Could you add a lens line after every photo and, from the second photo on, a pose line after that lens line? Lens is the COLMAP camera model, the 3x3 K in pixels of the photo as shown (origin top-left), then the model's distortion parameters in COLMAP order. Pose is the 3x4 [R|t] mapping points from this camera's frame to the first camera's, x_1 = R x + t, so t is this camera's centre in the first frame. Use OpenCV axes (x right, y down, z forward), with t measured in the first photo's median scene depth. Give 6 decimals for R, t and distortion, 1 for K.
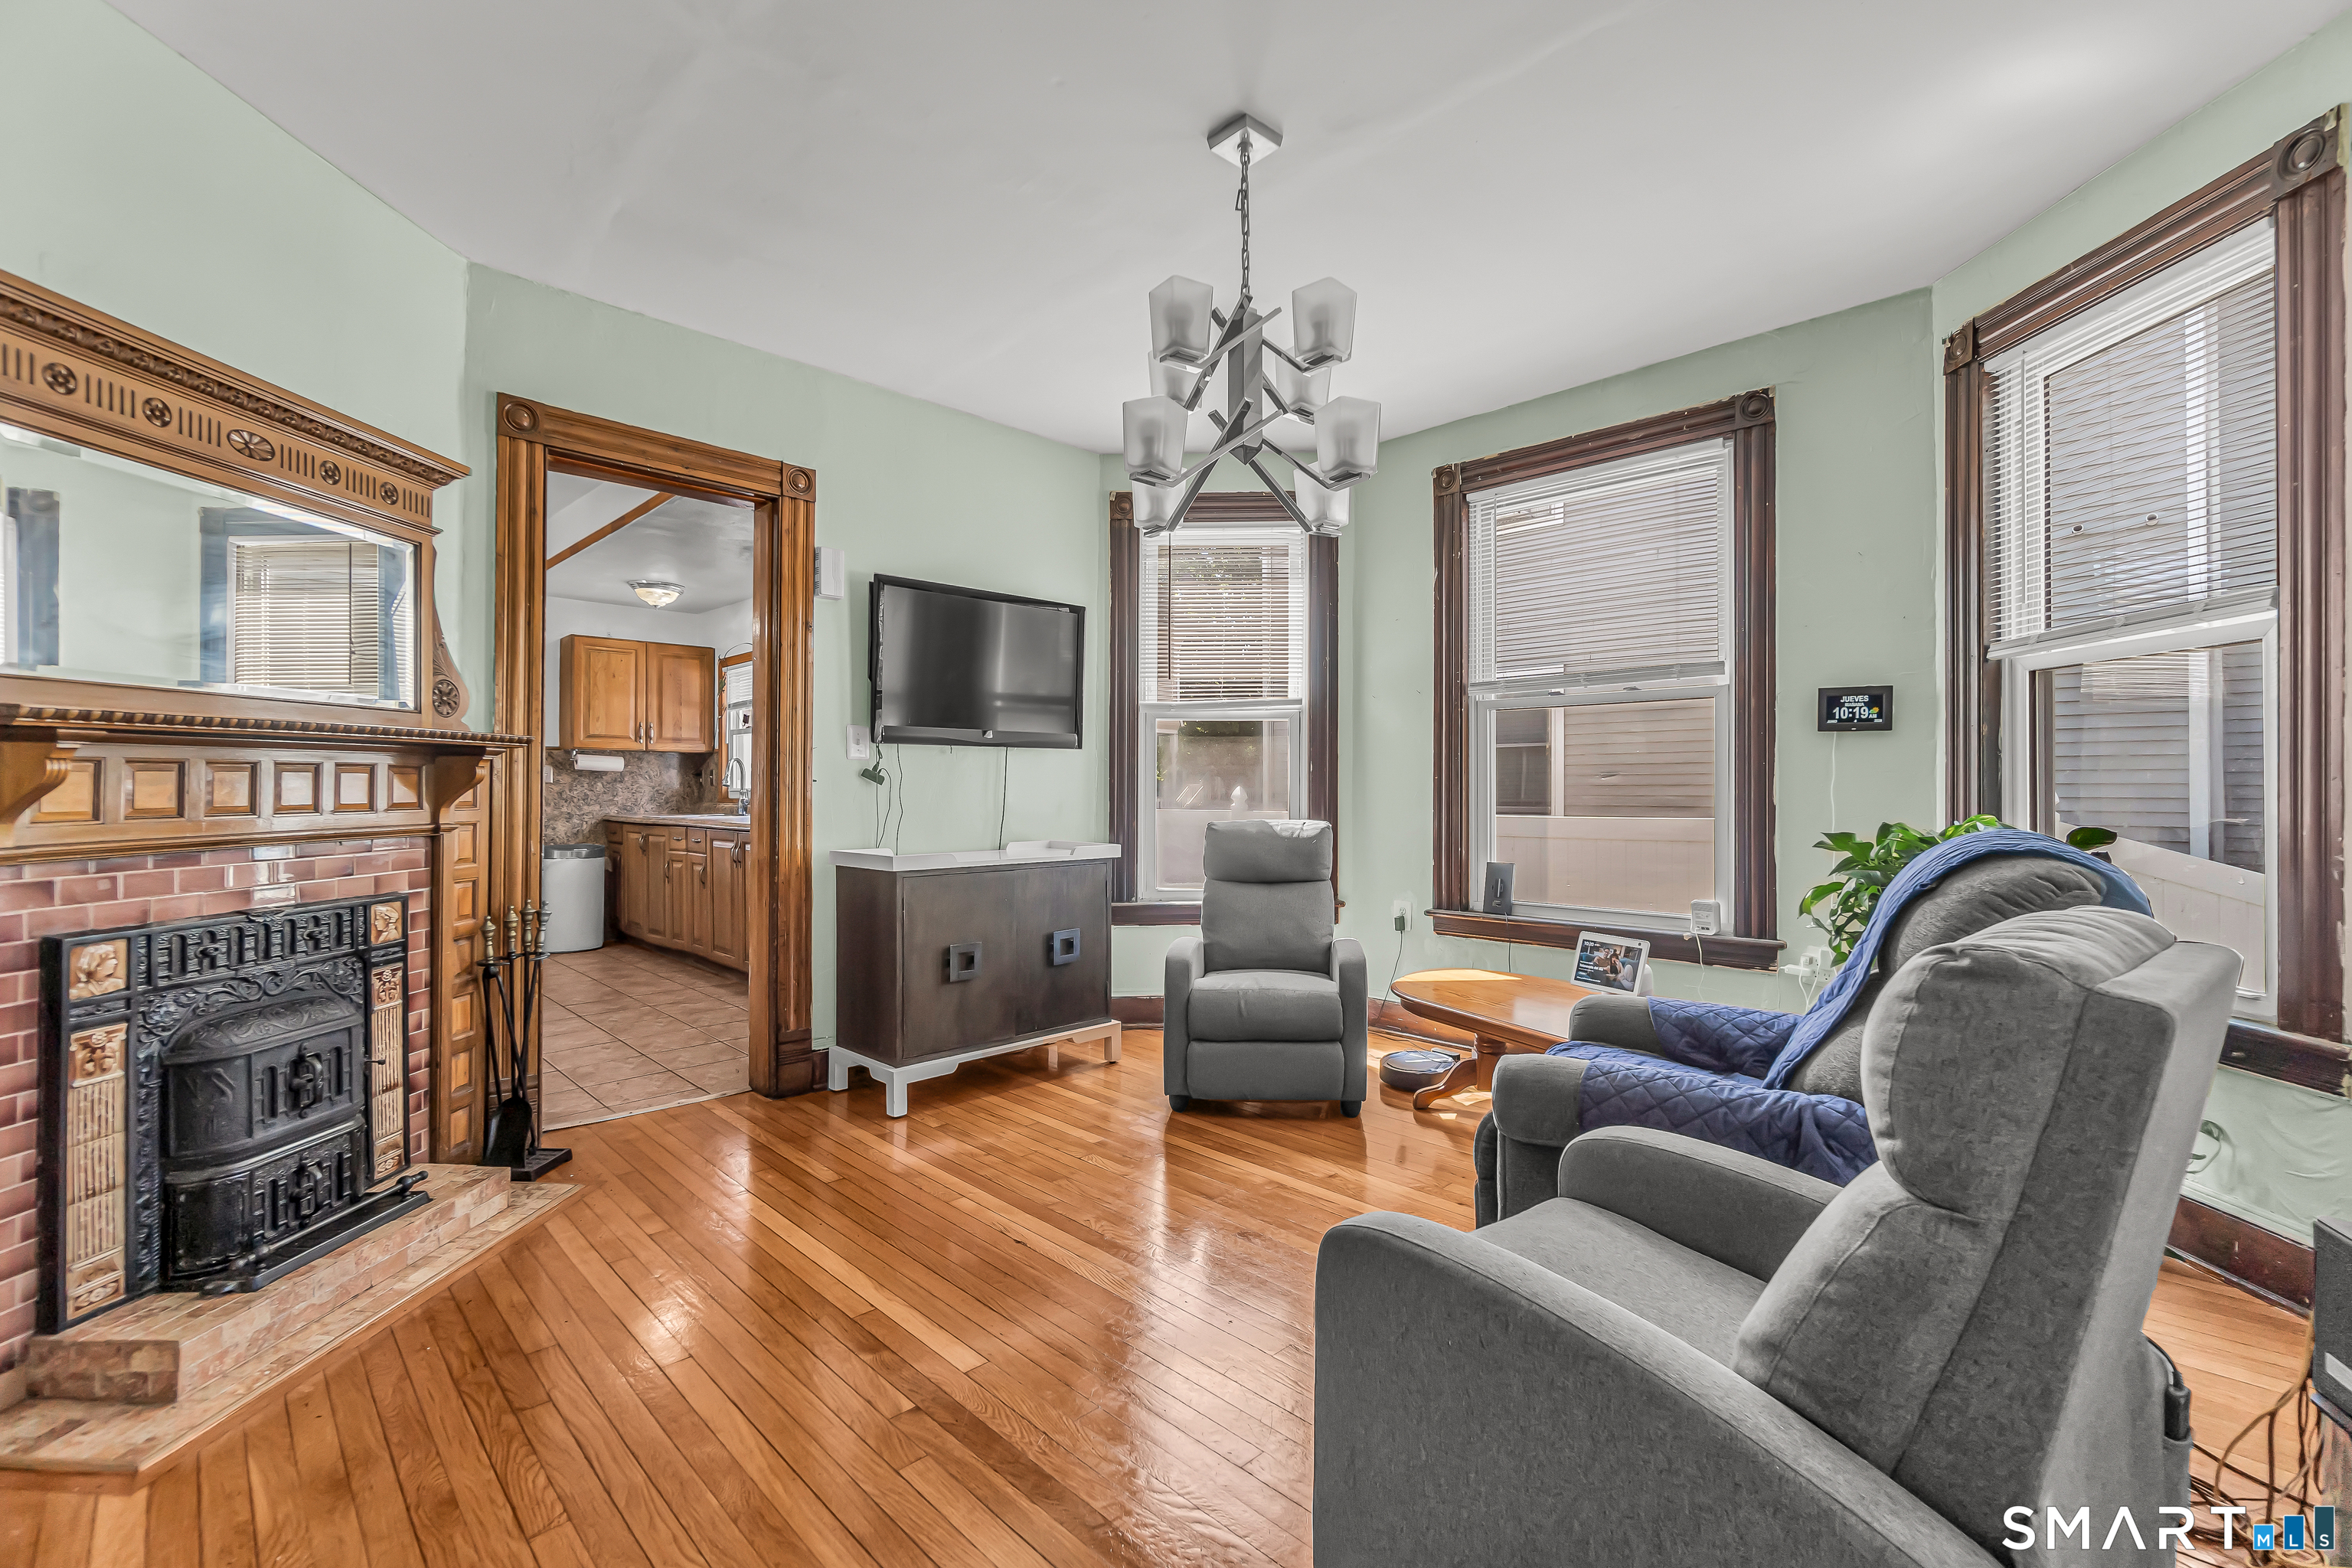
lens RADIAL K [[1026.0, 0, 1173.6], [0, 1026.0, 779.6], [0, 0, 1]] dist [-0.002402, -0.000756]
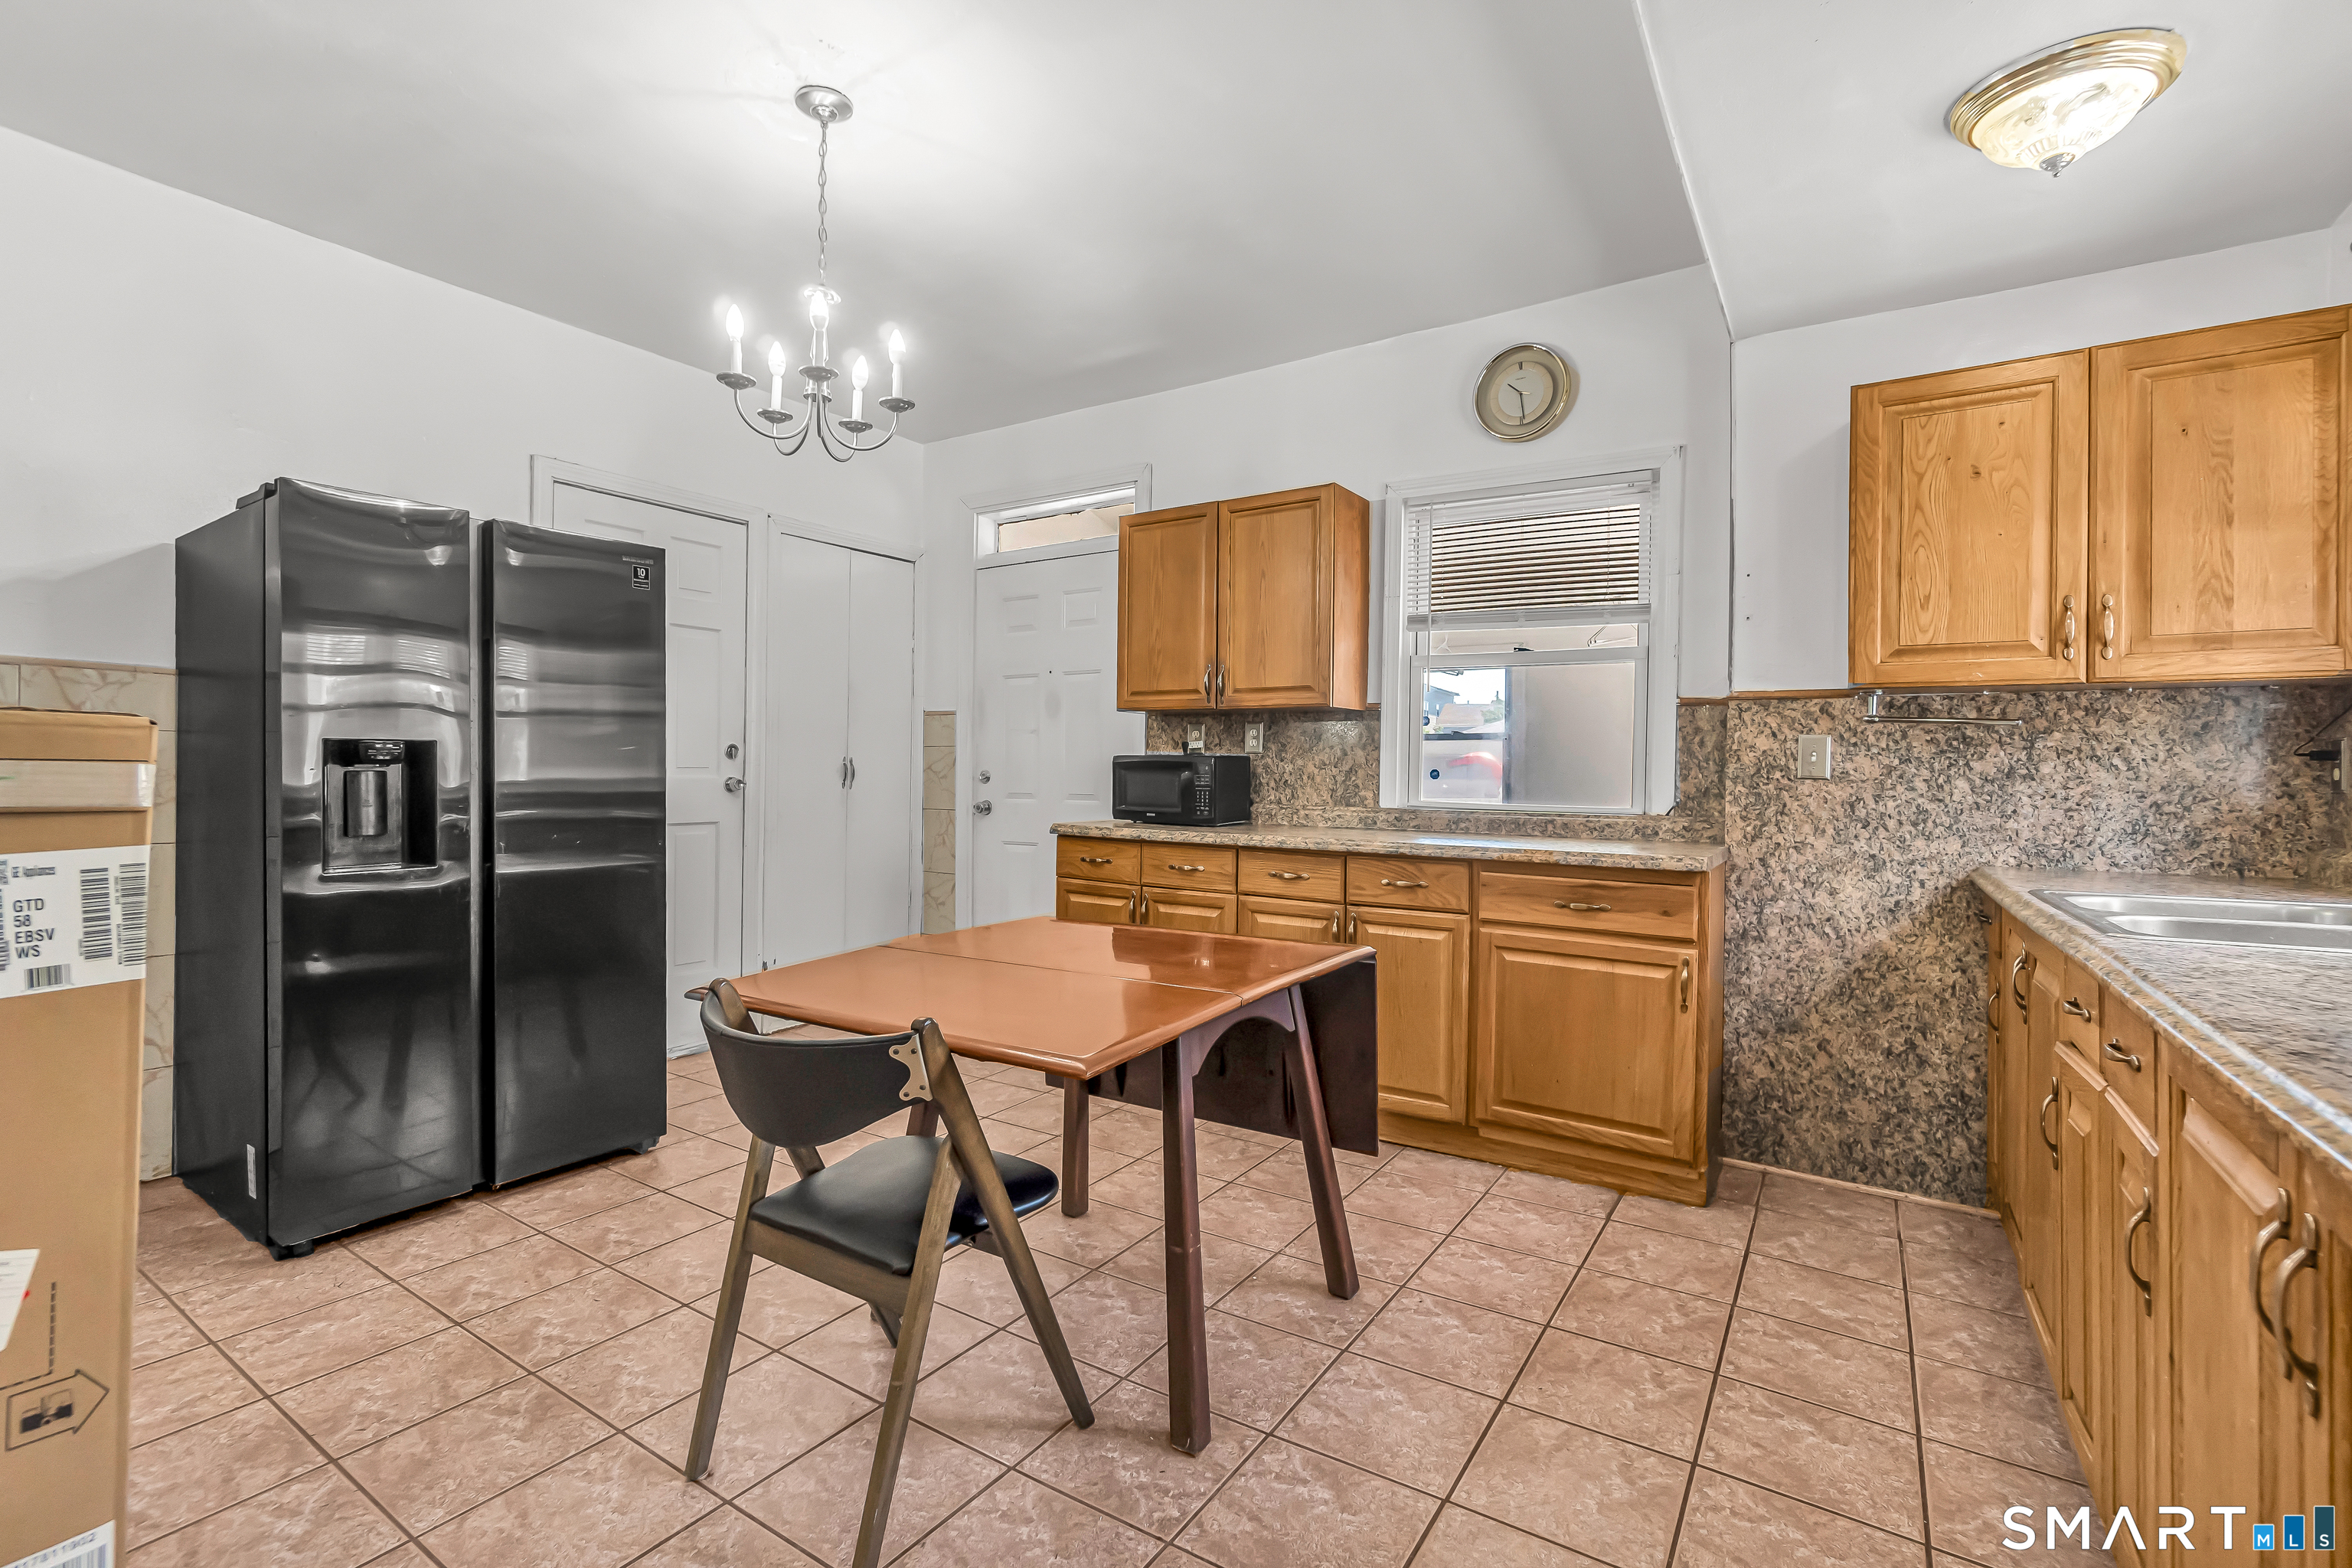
lens RADIAL K [[1026.0, 0, 1173.6], [0, 1026.0, 779.6], [0, 0, 1]] dist [-0.002402, -0.000756]
pose [[0.207367, 0.005705, -0.978247, -0.253604], [-0.006350, 0.999970, 0.004485, 0.003023], [0.978243, 0.005282, 0.207397, 0.641785]]
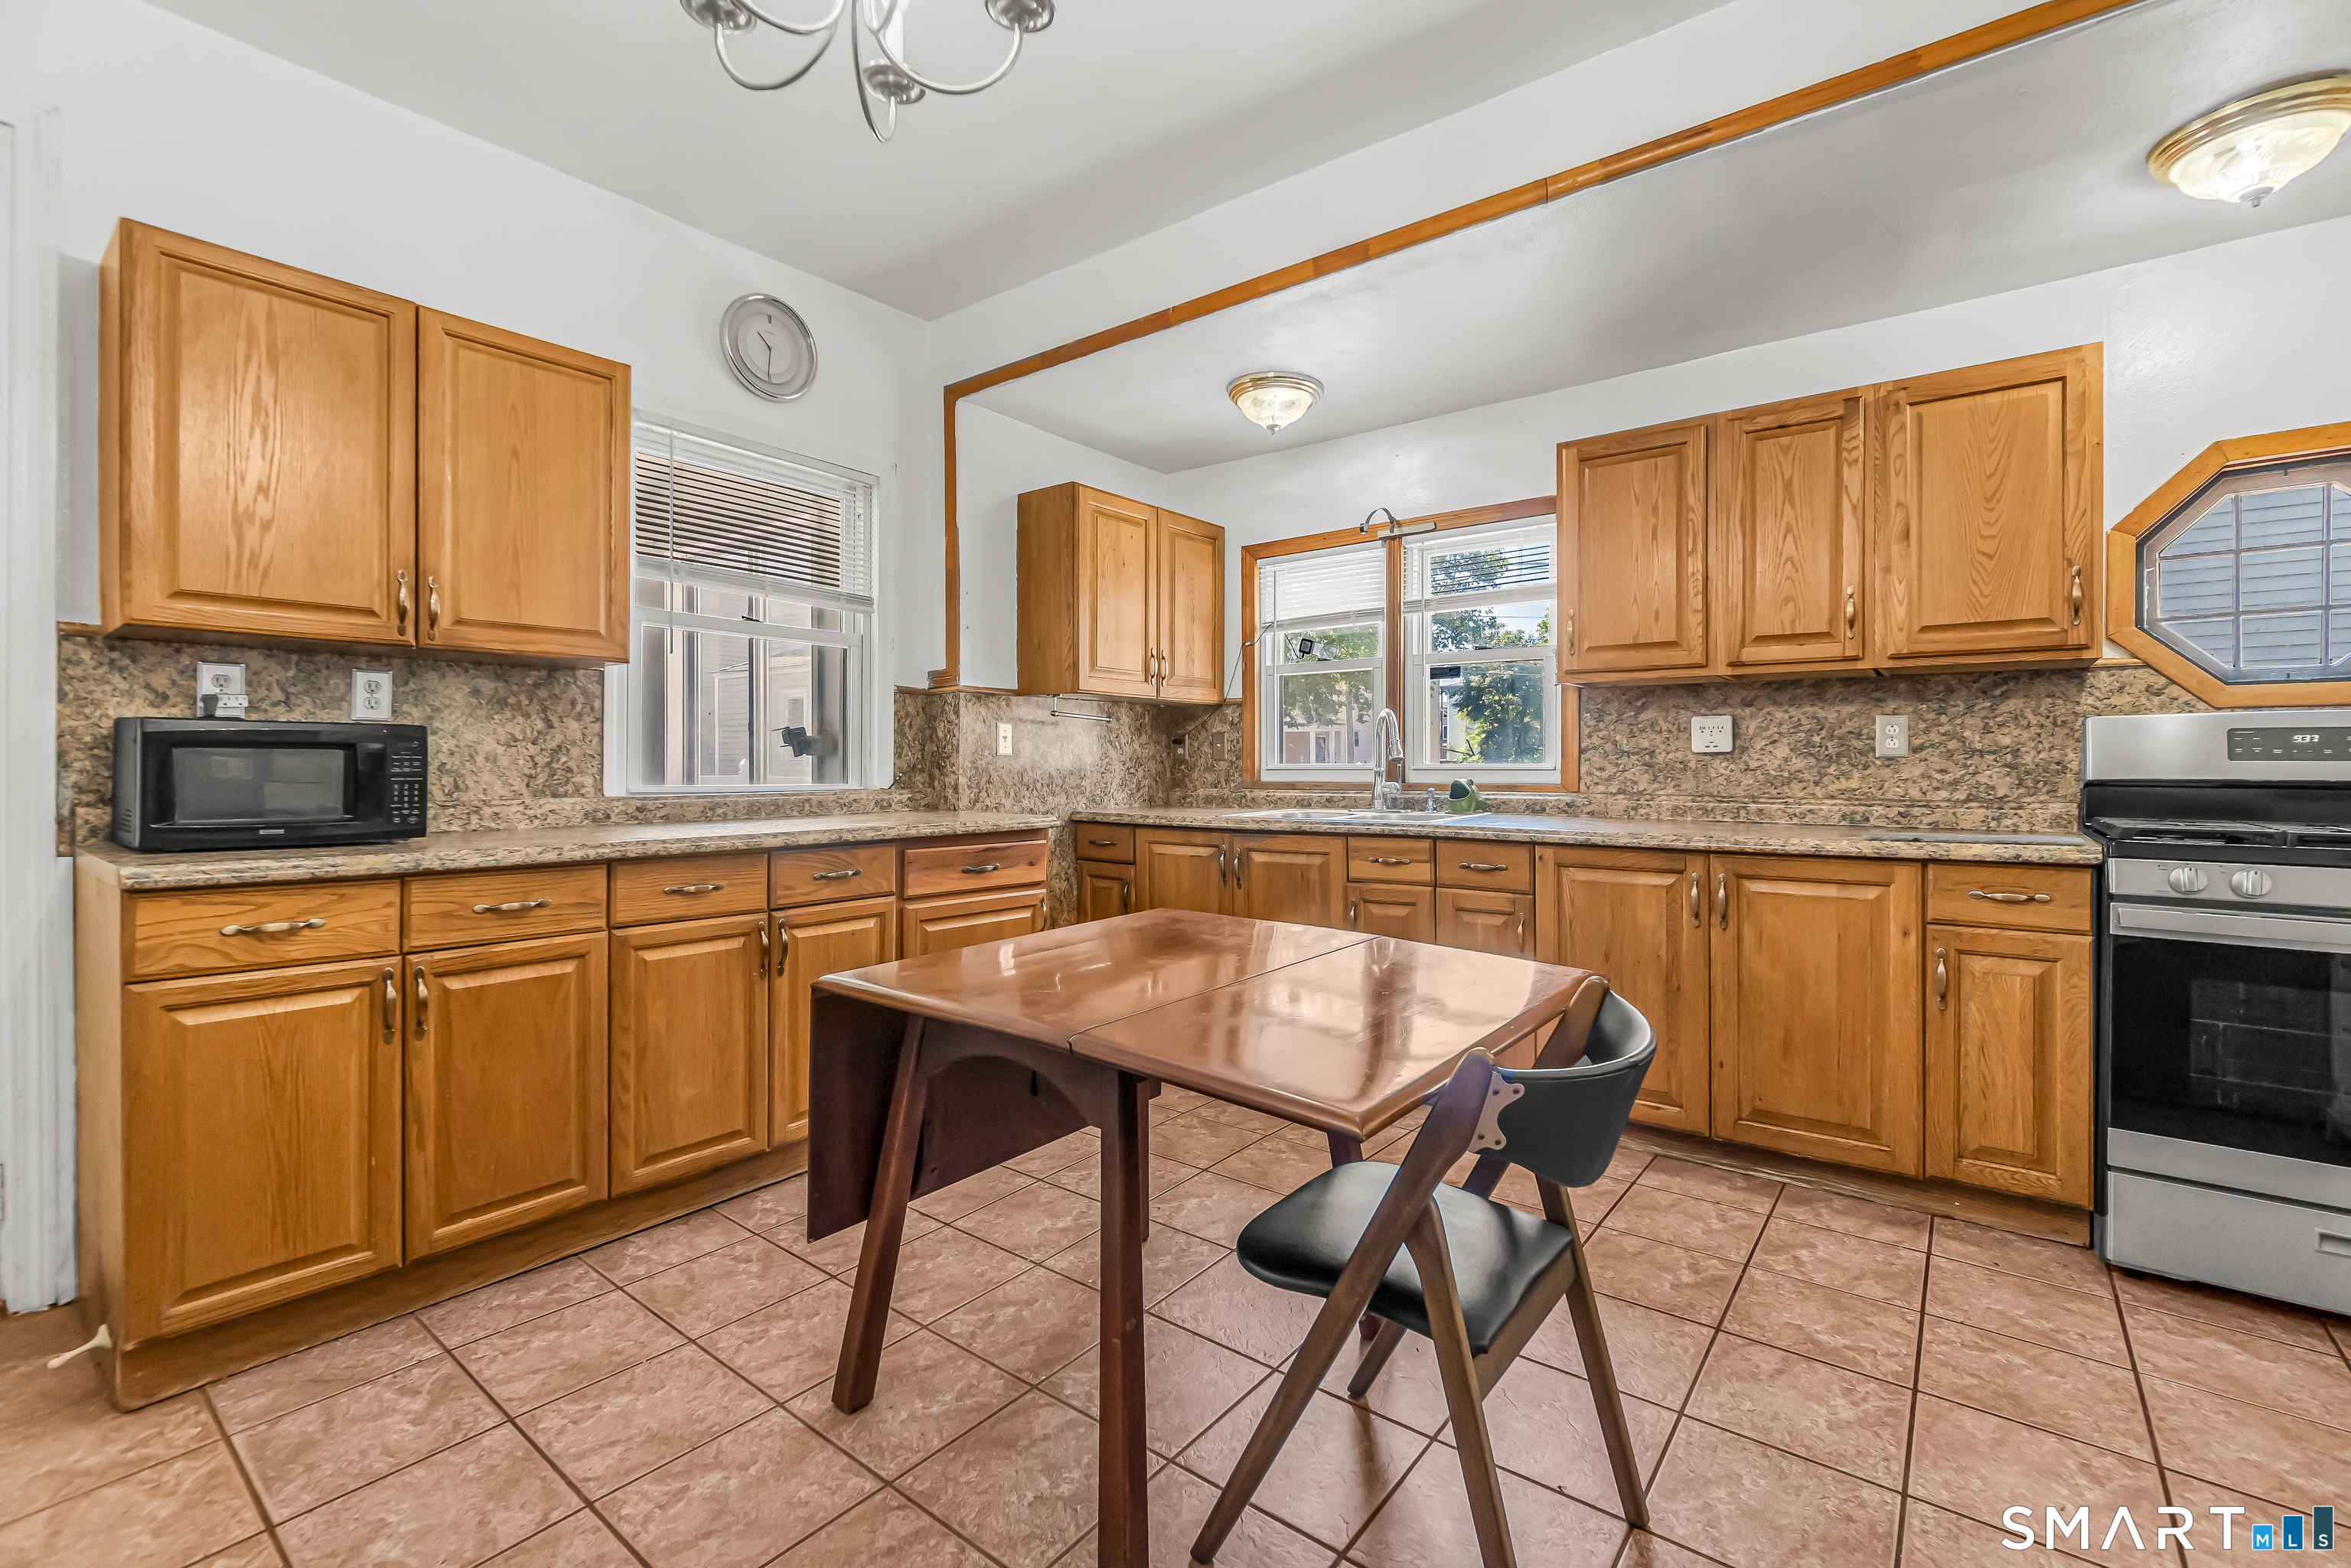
lens RADIAL K [[1025.5, 0, 1173.1], [0, 1025.5, 779.6], [0, 0, 1]] dist [-0.002402, -0.000756]
pose [[0.992384, -0.004371, 0.123108, -0.572332], [0.001363, 0.999699, 0.024511, 0.002608], [-0.123178, -0.024156, 0.992091, 0.426344]]
